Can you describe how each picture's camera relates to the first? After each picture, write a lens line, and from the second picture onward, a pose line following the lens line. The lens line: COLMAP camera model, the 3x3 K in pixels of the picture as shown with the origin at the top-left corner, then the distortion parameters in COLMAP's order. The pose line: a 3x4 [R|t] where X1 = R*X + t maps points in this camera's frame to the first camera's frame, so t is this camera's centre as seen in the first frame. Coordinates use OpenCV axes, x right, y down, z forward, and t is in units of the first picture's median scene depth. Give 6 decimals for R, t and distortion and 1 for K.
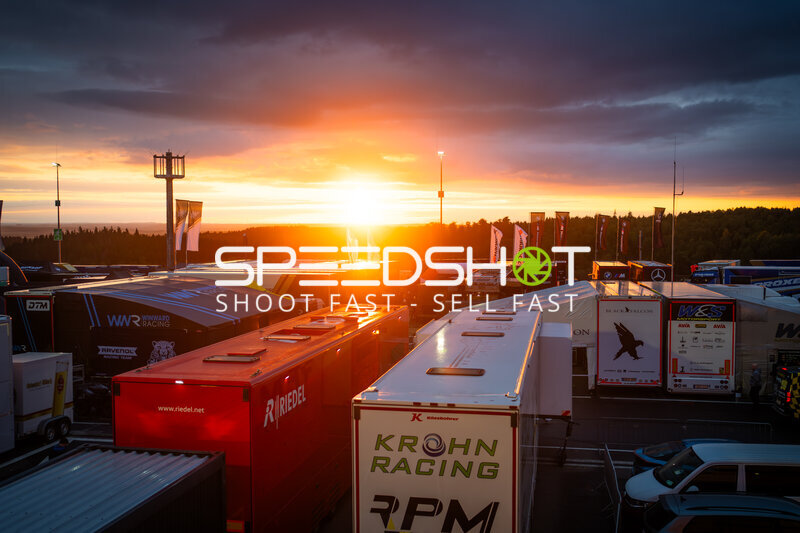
lens RADIAL K [[838.7, 0, 407.0], [0, 838.7, 270.8], [0, 0, 1]] dist [-0.012459, 0.000000]
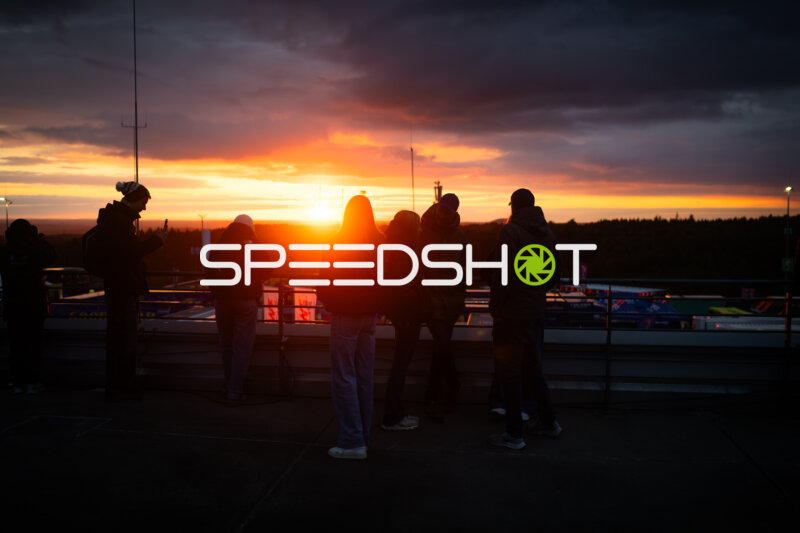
lens RADIAL K [[838.7, 0, 354.8], [0, 838.7, 248.2], [0, 0, 1]] dist [-0.012459, 0.000000]
pose [[0.993787, 0.001592, 0.111284, -0.164834], [0.000509, 0.999822, -0.018846, -0.006888], [-0.111294, 0.018785, 0.993610, 0.020203]]
